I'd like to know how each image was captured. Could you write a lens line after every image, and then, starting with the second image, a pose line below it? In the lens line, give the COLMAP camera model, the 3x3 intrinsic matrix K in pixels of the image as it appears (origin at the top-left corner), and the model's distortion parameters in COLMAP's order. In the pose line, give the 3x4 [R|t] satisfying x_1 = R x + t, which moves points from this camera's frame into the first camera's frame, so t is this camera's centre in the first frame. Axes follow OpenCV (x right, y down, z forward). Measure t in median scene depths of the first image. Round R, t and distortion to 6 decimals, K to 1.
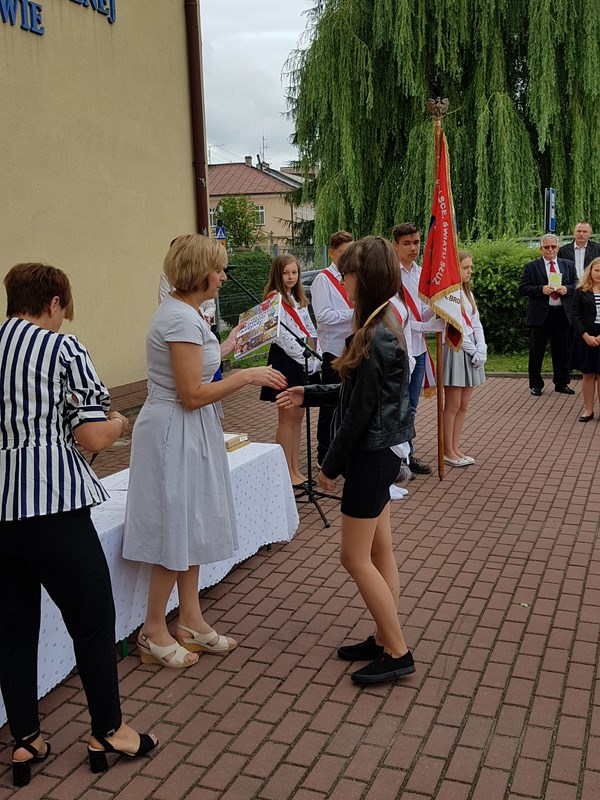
lens RADIAL K [[860.4, 0, 317.2], [0, 860.4, 382.5], [0, 0, 1]] dist [0.133830, -0.299811]
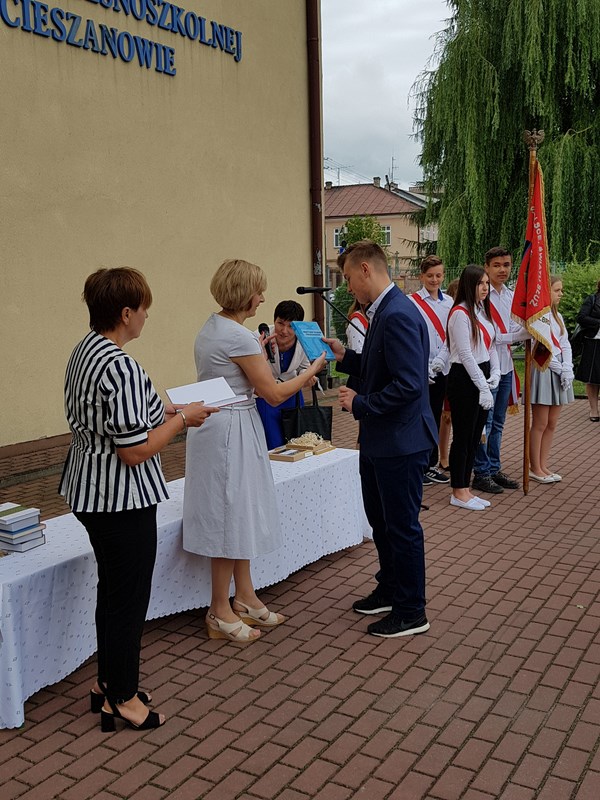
lens RADIAL K [[861.2, 0, 295.5], [0, 861.2, 404.8], [0, 0, 1]] dist [0.079335, -0.175407]
pose [[0.985592, 0.030586, -0.166350, 0.026665], [-0.030149, 0.999532, 0.005155, 0.005101], [0.166430, -0.000066, 0.986053, -0.047310]]
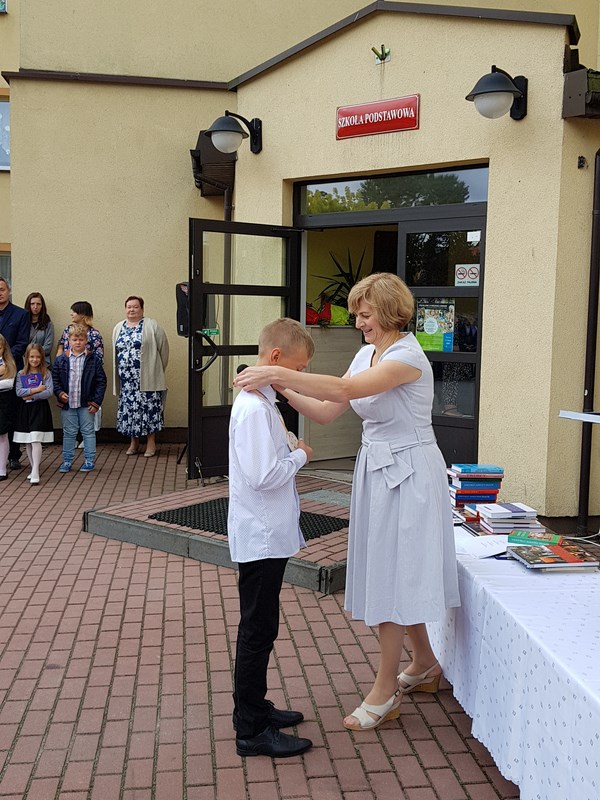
lens RADIAL K [[864.5, 0, 311.9], [0, 864.5, 385.8], [0, 0, 1]] dist [0.127858, -0.278872]
pose [[-0.872188, 0.051839, -0.486417, 0.136111], [-0.060999, 0.975082, 0.213293, -0.083294], [0.485353, 0.215703, -0.847293, 0.605421]]
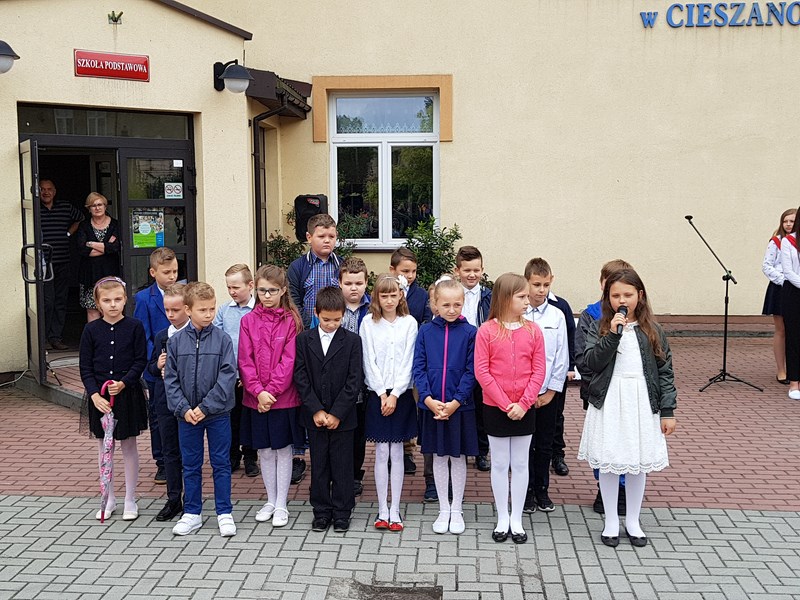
lens RADIAL K [[972.7, 0, 374.2], [0, 972.7, 302.9], [0, 0, 1]] dist [0.094067, -0.210893]
pose [[0.284224, 0.132782, -0.949519, 0.797298], [-0.133287, 0.986219, 0.098017, -0.042212], [0.949448, 0.098700, 0.298005, -0.040243]]
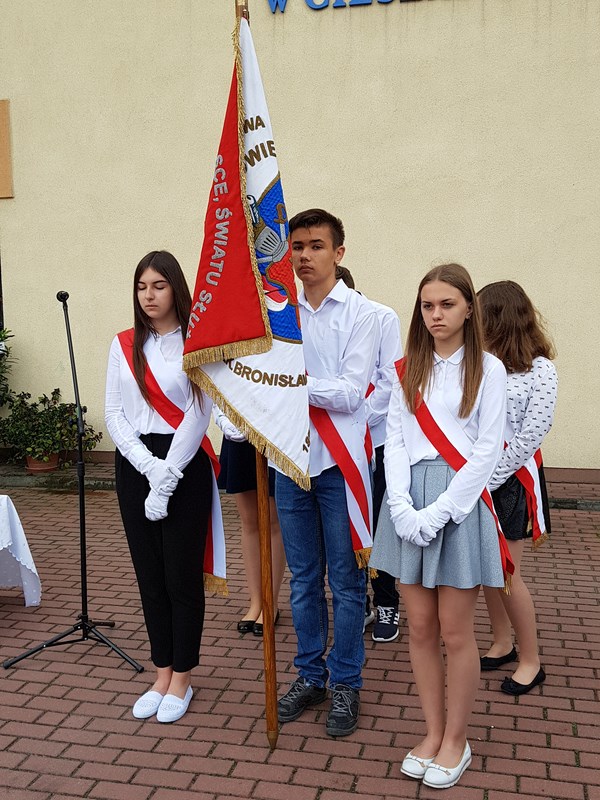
lens RADIAL K [[864.5, 0, 311.9], [0, 864.5, 385.8], [0, 0, 1]] dist [0.127858, -0.278872]
pose [[0.141353, 0.117709, -0.982936, 0.390680], [-0.127051, 0.986852, 0.099907, -0.087903], [0.981772, 0.110761, 0.154450, 0.604280]]
